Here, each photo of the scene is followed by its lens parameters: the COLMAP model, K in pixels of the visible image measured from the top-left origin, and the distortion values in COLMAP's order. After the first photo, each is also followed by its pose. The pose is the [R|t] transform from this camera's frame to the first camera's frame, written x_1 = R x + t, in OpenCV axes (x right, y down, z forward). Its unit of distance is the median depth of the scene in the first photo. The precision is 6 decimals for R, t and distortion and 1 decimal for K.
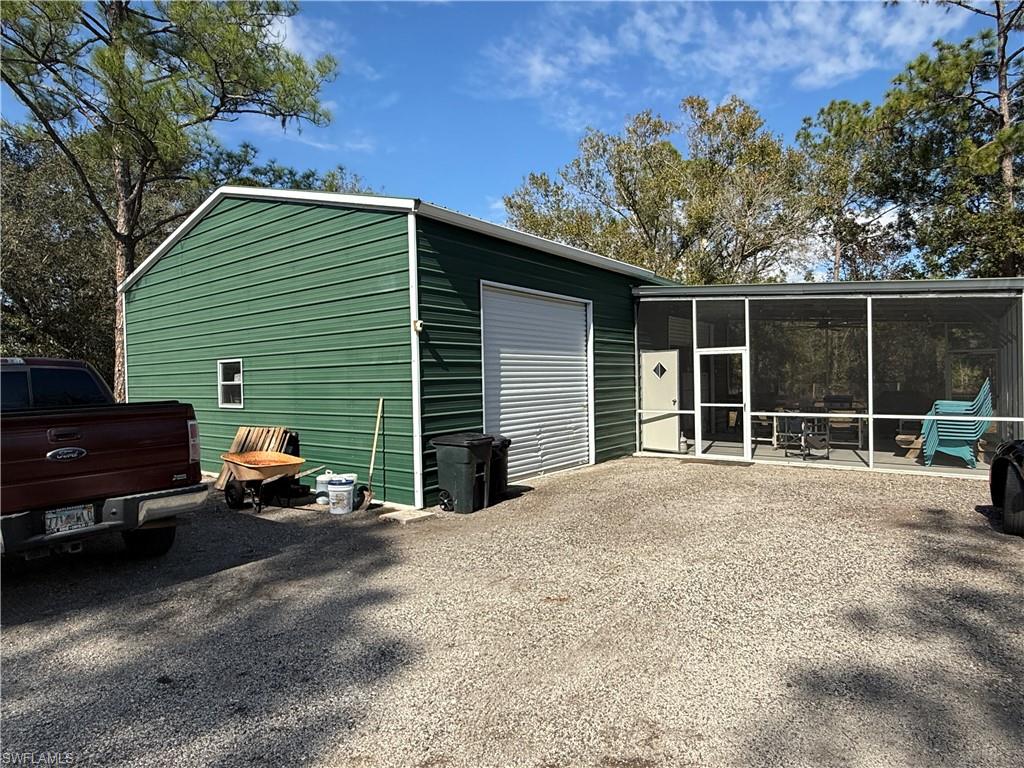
lens RADIAL K [[581.4, 0, 514.8], [0, 581.4, 390.5], [0, 0, 1]] dist [-0.000568, -0.000552]
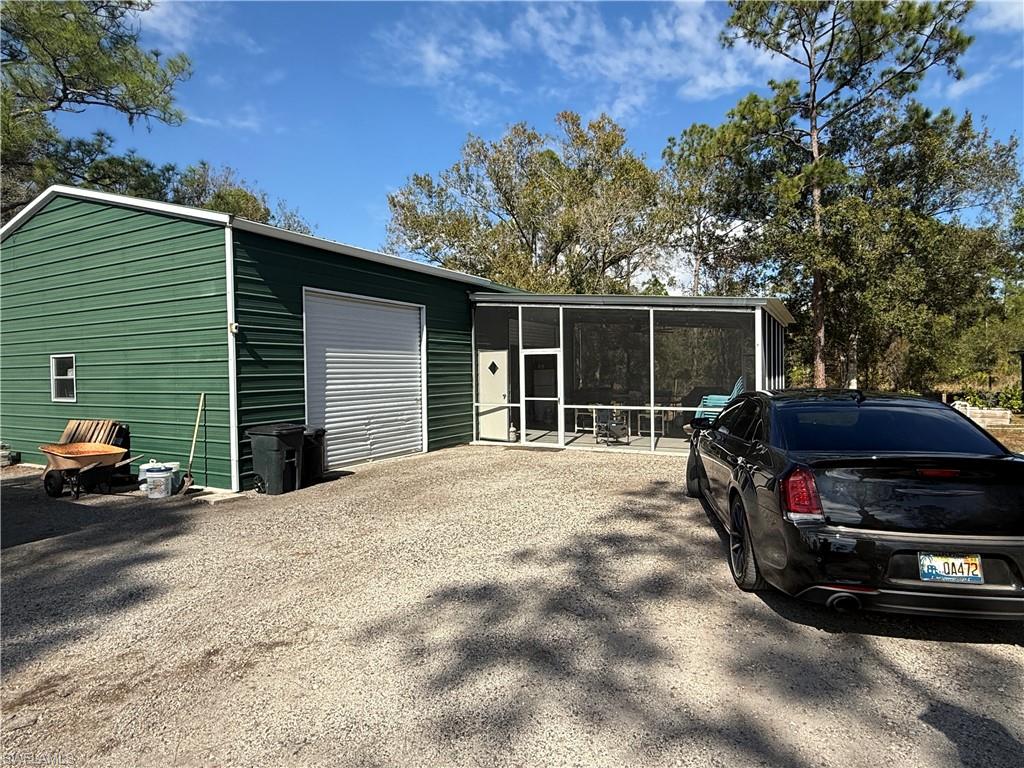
lens RADIAL K [[576.8, 0, 511.2], [0, 576.8, 388.0], [0, 0, 1]] dist [-0.000072, -0.000756]
pose [[0.988248, 0.002660, 0.152834, 0.131833], [-0.003587, 0.999977, 0.005790, -0.003163], [-0.152815, -0.006270, 0.988235, -0.121421]]
